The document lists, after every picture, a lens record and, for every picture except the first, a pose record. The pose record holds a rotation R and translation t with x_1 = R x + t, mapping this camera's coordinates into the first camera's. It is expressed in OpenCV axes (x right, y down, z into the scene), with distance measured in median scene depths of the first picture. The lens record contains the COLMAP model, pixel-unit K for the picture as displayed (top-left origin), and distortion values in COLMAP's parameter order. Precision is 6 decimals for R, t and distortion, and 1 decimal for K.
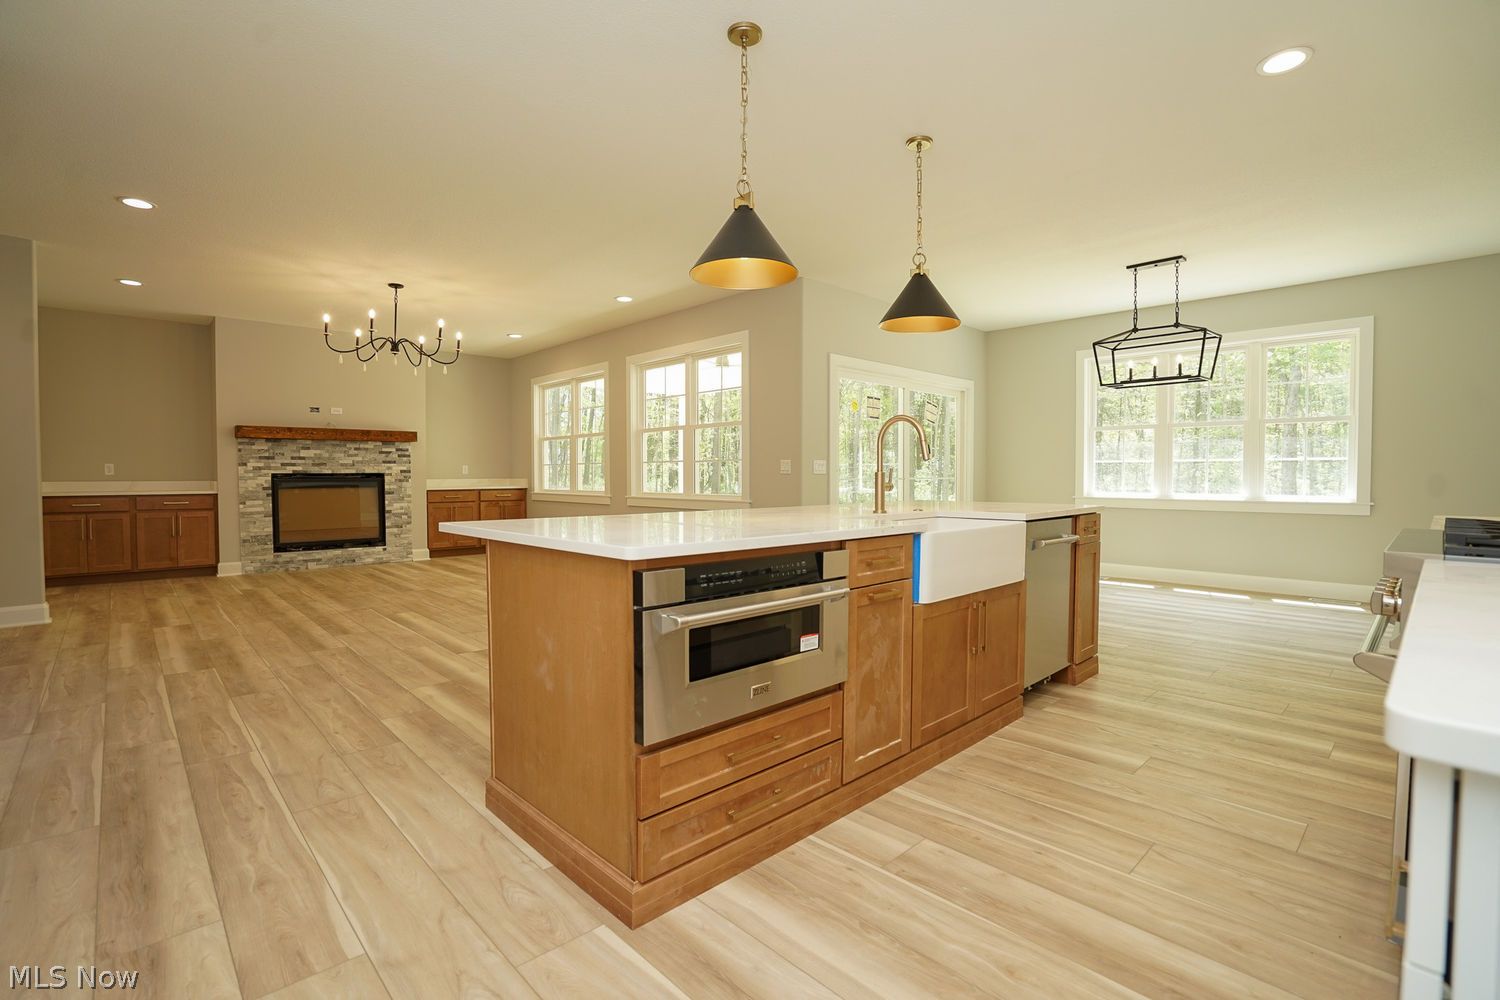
lens RADIAL K [[690.0, 0, 759.8], [0, 690.0, 492.4], [0, 0, 1]] dist [-0.049061, 0.011399]
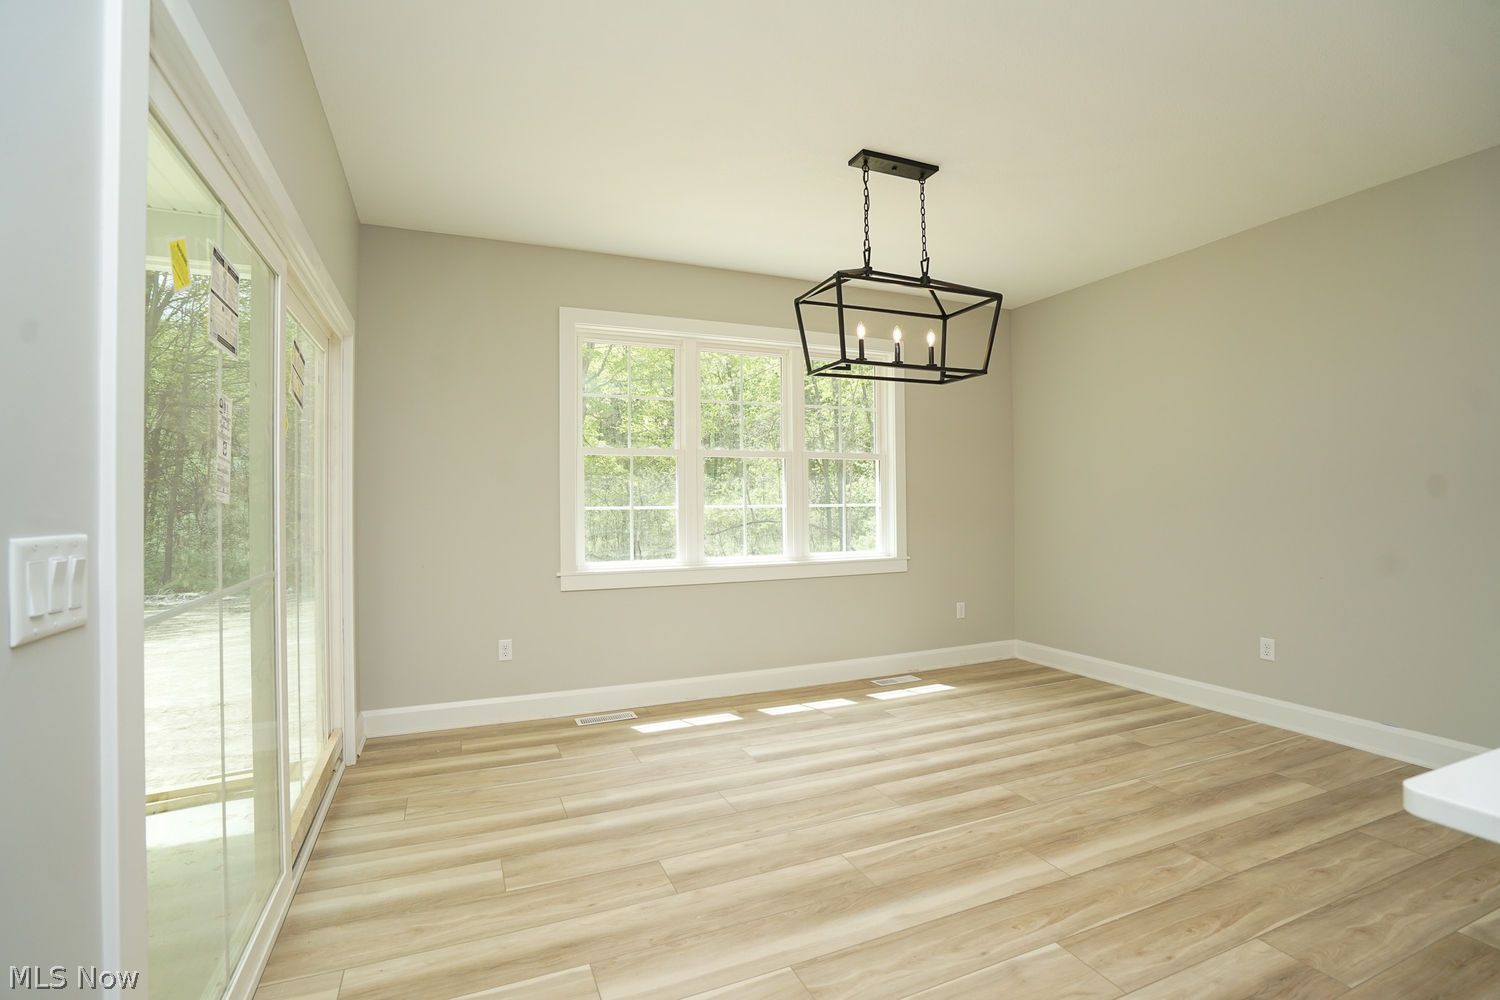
lens RADIAL K [[690.0, 0, 745.4], [0, 690.0, 505.3], [0, 0, 1]] dist [-0.049061, 0.011399]
pose [[0.354268, -0.005594, 0.935127, 0.010655], [0.039423, 0.999182, -0.008958, -0.040568], [-0.934312, 0.040039, 0.354199, 0.691547]]
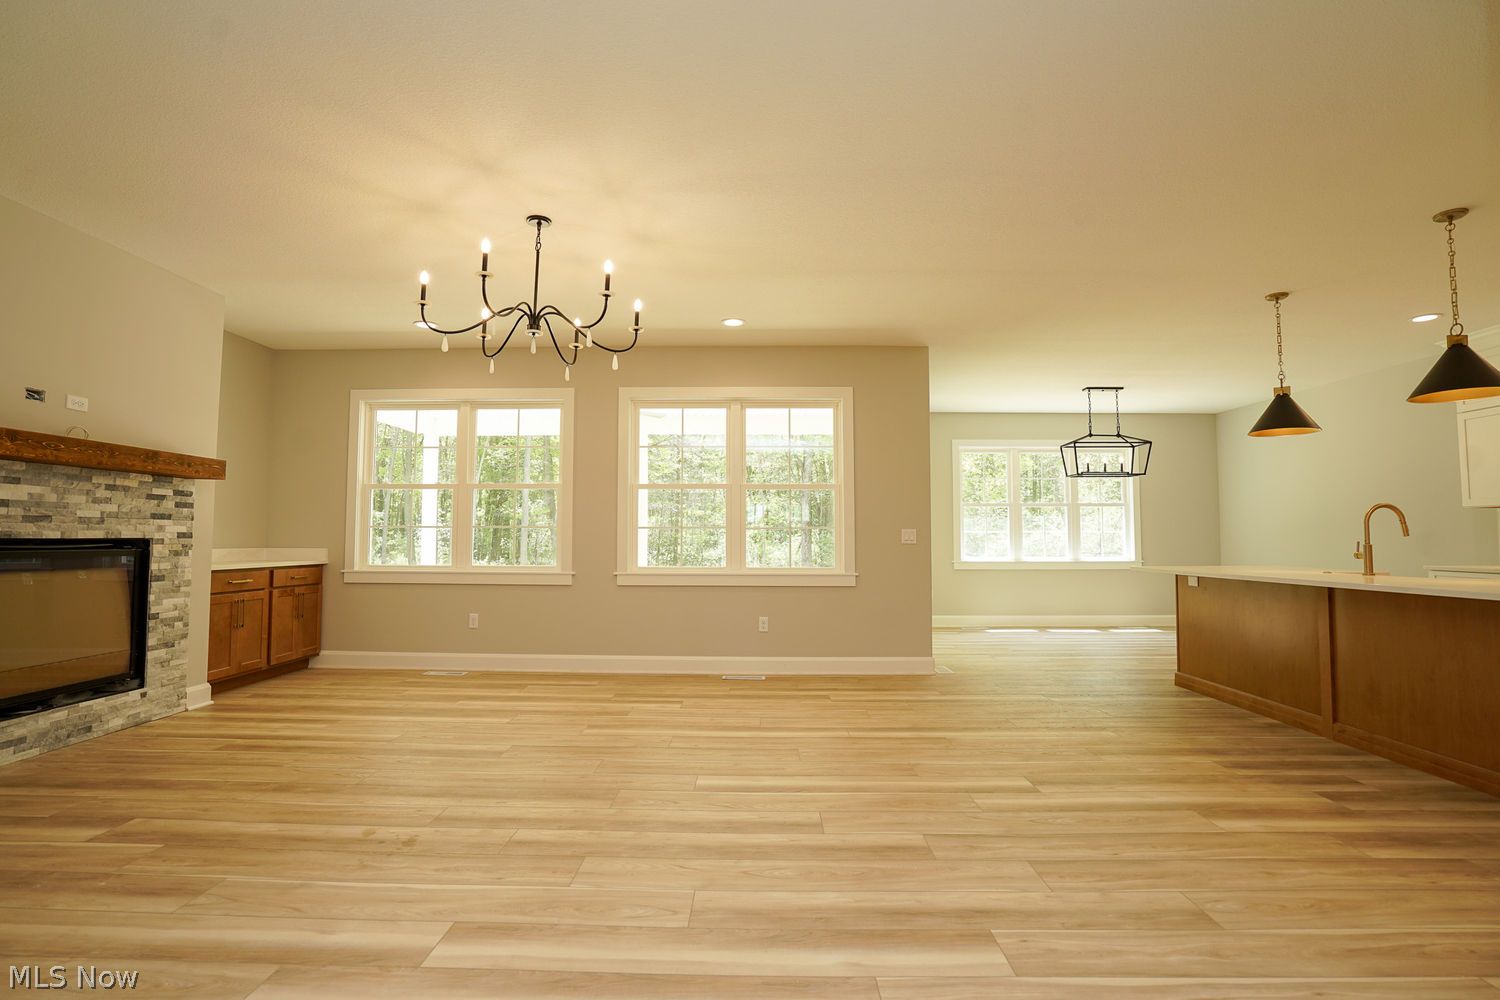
lens RADIAL K [[721.1, 0, 745.7], [0, 721.1, 494.8], [0, 0, 1]] dist [-0.040009, 0.010225]
pose [[0.706070, 0.046719, 0.706599, -0.699457], [0.015494, 0.996563, -0.081373, -0.013504], [-0.707972, 0.068403, 0.702920, 0.380475]]
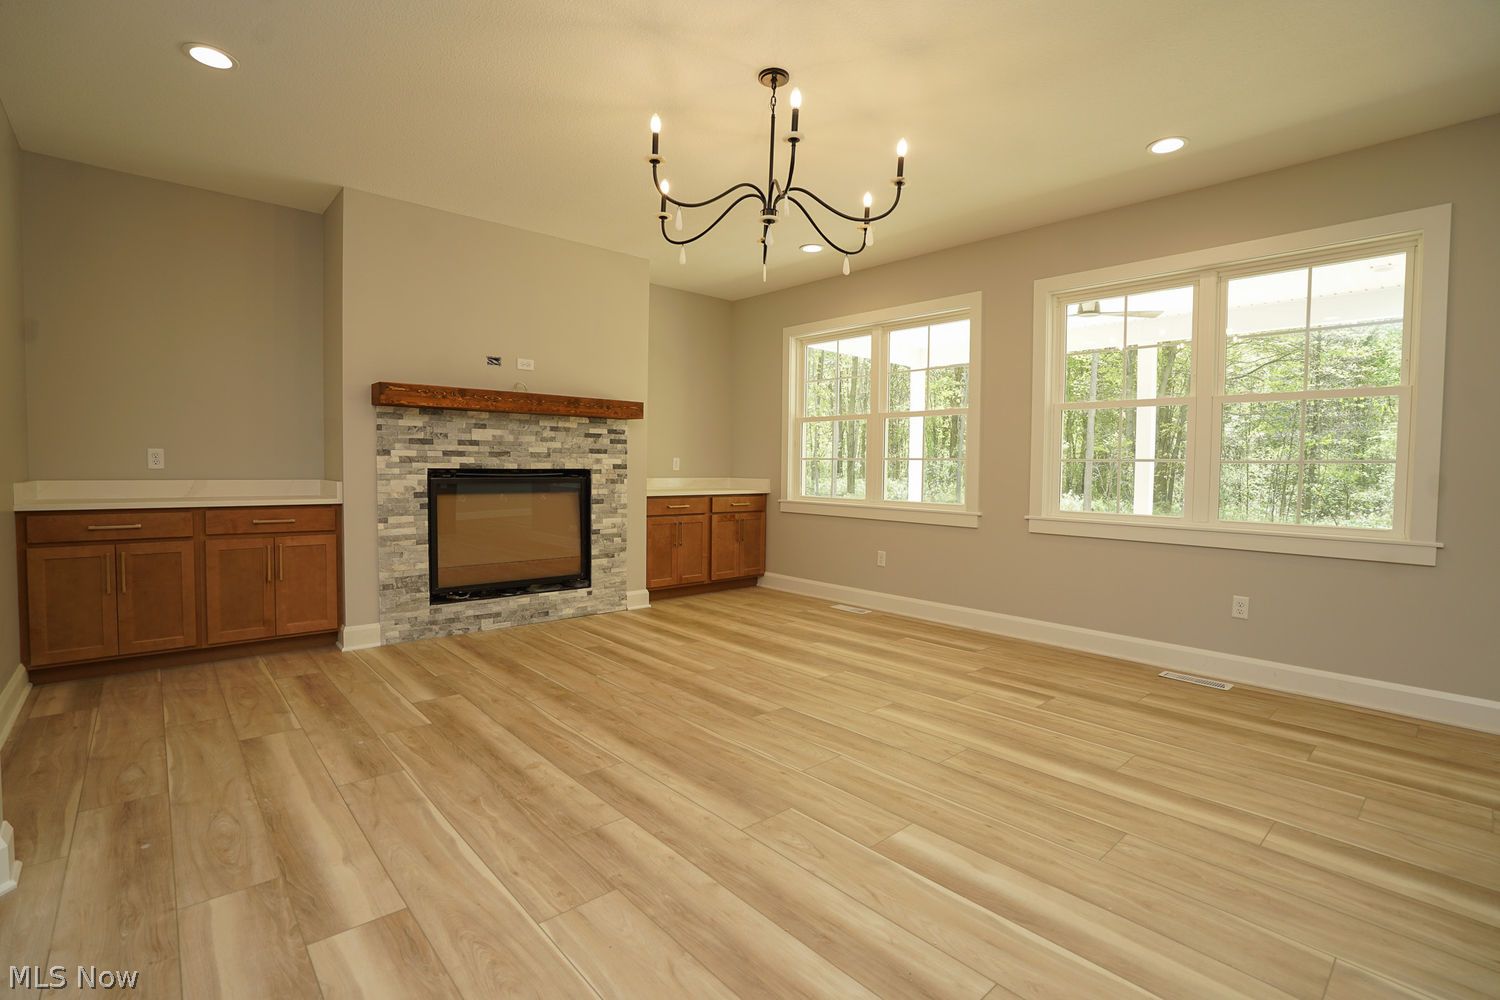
lens RADIAL K [[690.0, 0, 744.0], [0, 690.0, 495.6], [0, 0, 1]] dist [-0.049061, 0.011399]
pose [[0.999505, 0.016413, -0.026852, -0.455364], [-0.016008, 0.999756, 0.015242, -0.018846], [0.027095, -0.014805, 0.999523, 0.440259]]
